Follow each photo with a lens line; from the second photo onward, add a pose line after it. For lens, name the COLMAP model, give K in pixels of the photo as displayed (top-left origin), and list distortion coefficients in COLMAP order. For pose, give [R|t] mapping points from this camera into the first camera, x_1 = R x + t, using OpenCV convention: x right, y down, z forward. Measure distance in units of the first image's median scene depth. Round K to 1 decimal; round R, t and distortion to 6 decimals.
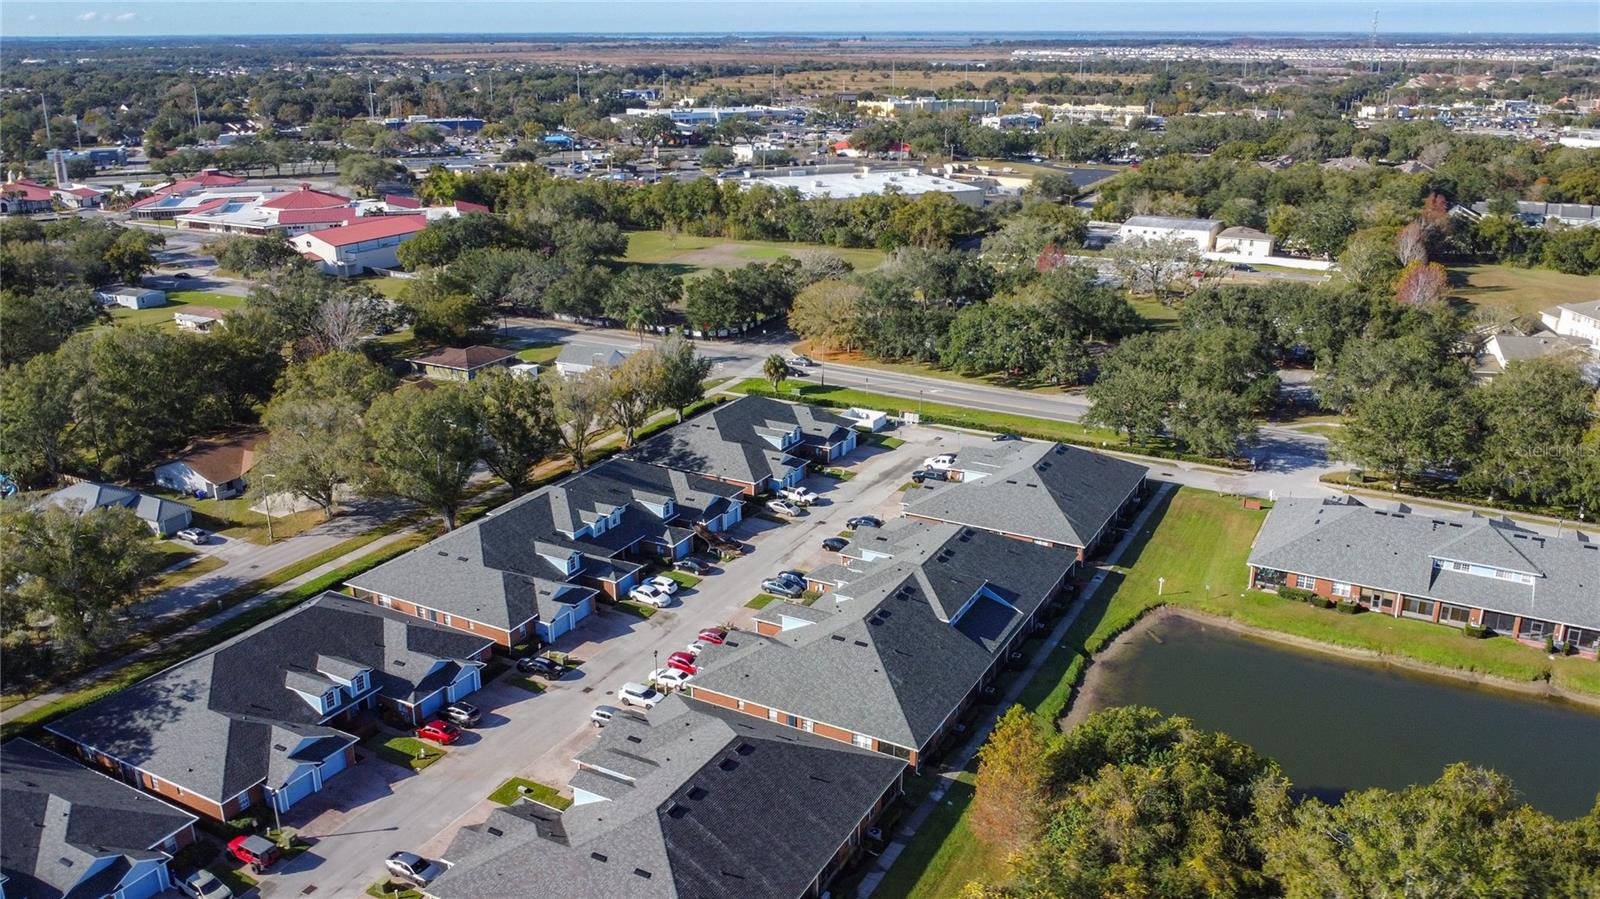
lens RADIAL K [[1209.3, 0, 800.0], [0, 1209.3, 449.5], [0, 0, 1]] dist [-0.006408, -0.002410]
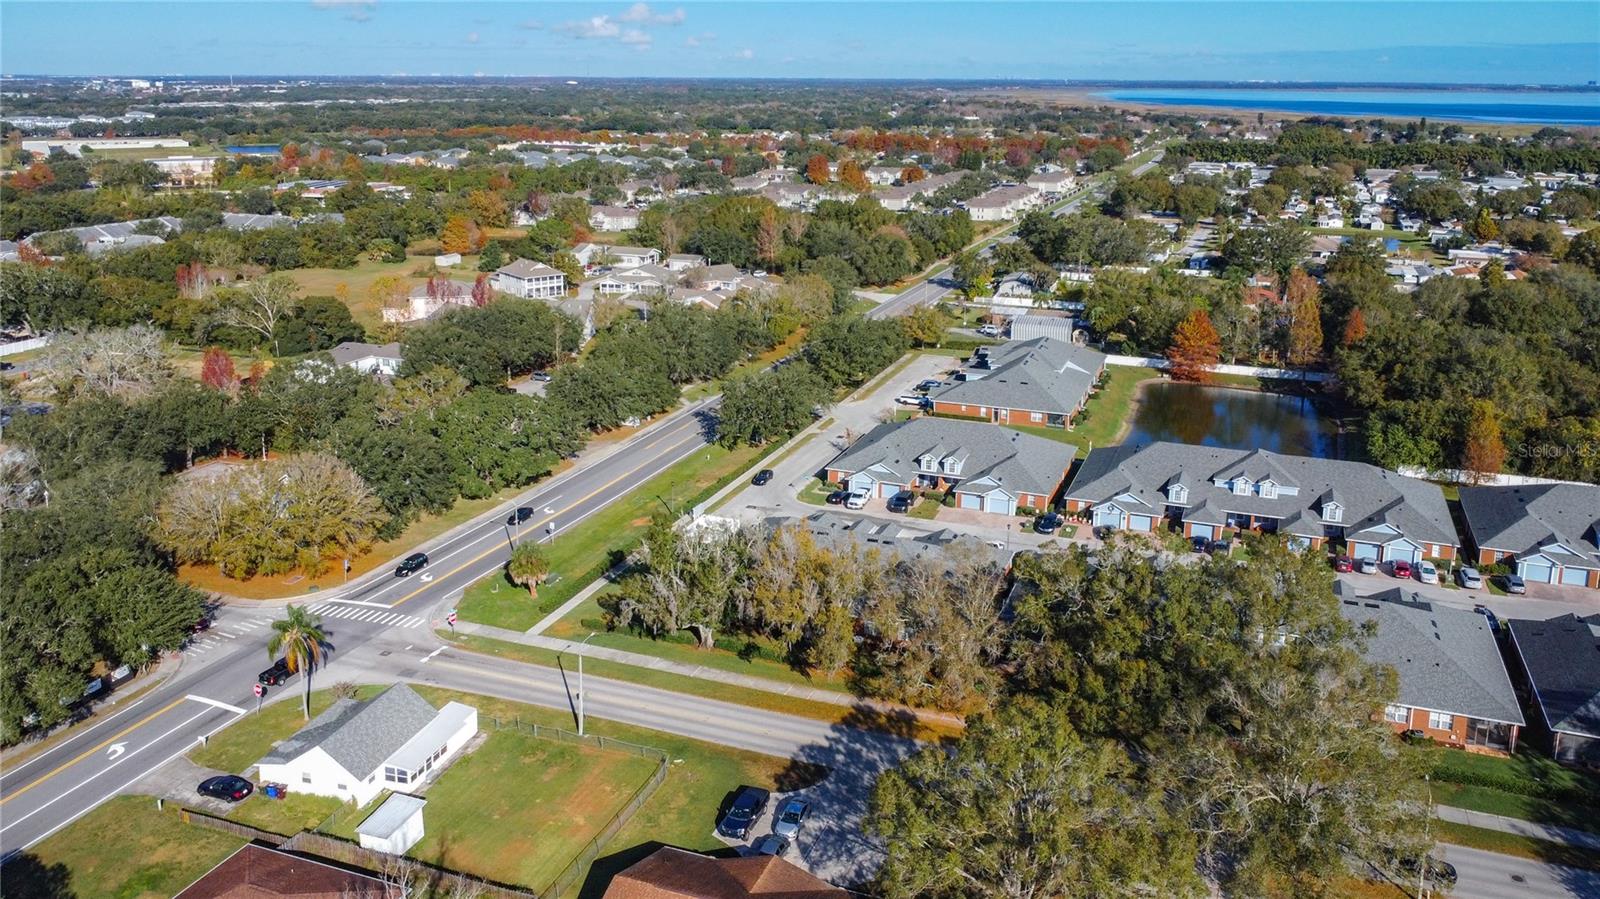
lens RADIAL K [[1209.3, 0, 800.0], [0, 1209.3, 449.5], [0, 0, 1]] dist [-0.006408, -0.002410]
pose [[-0.128533, -0.293577, 0.947255, -0.789700], [0.322094, 0.891037, 0.319858, -0.353377], [-0.937942, 0.346218, -0.019969, 1.095433]]
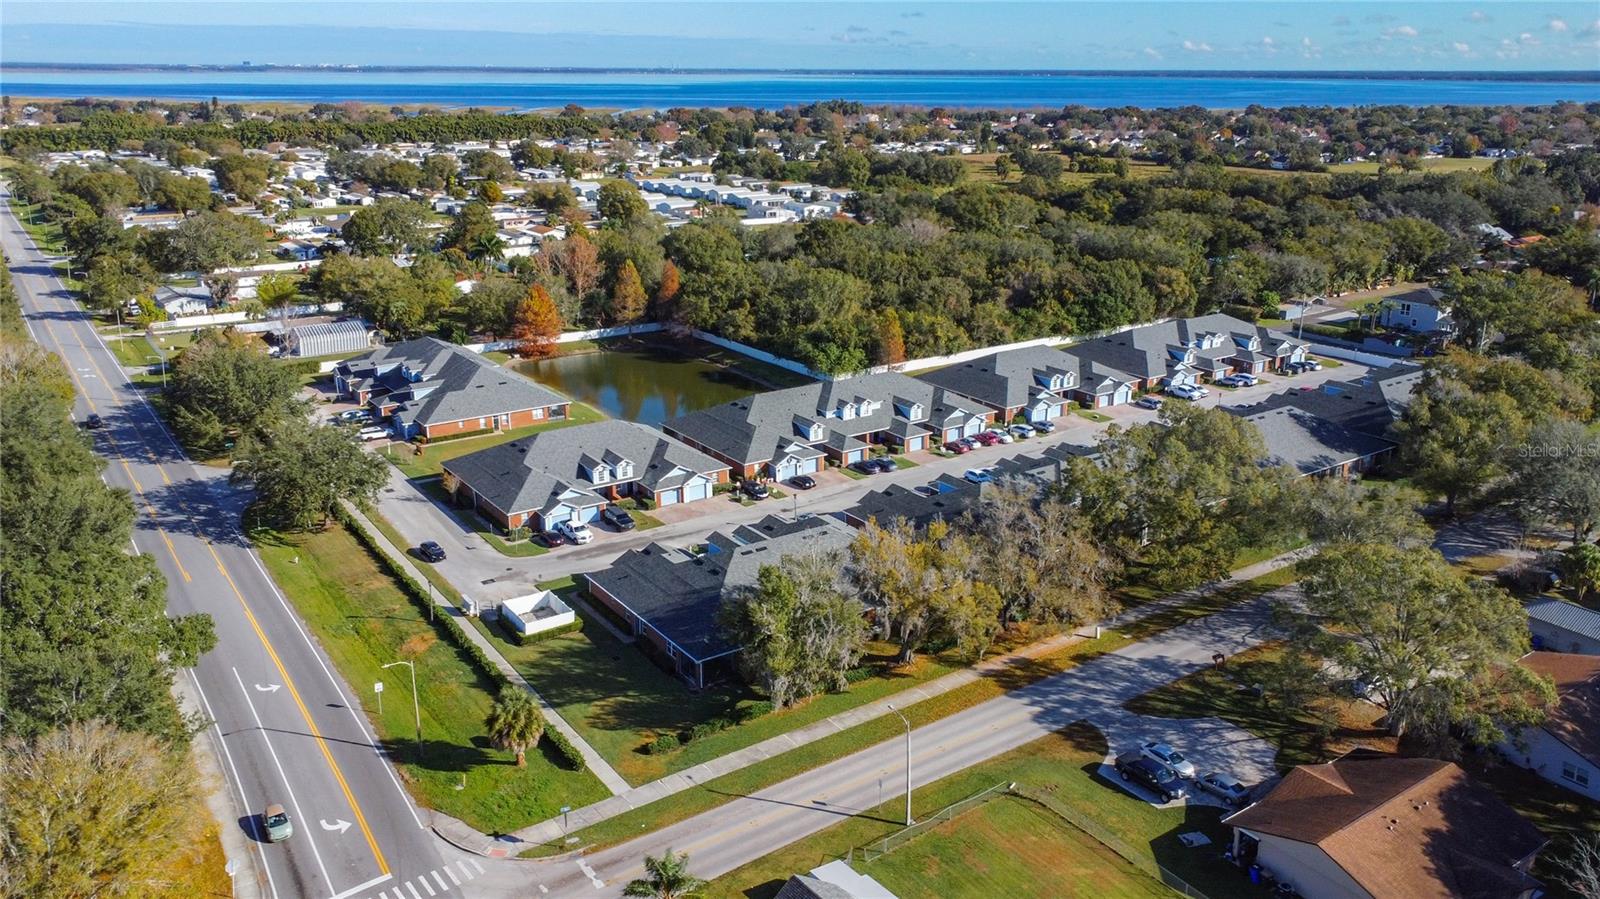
lens RADIAL K [[1203.4, 0, 794.6], [0, 1203.4, 446.9], [0, 0, 1]] dist [0.018926, -0.000879]
pose [[-0.895789, -0.138328, 0.422407, -0.370597], [0.141430, 0.812241, 0.565917, -0.499472], [-0.421378, 0.566684, -0.708033, 1.550154]]
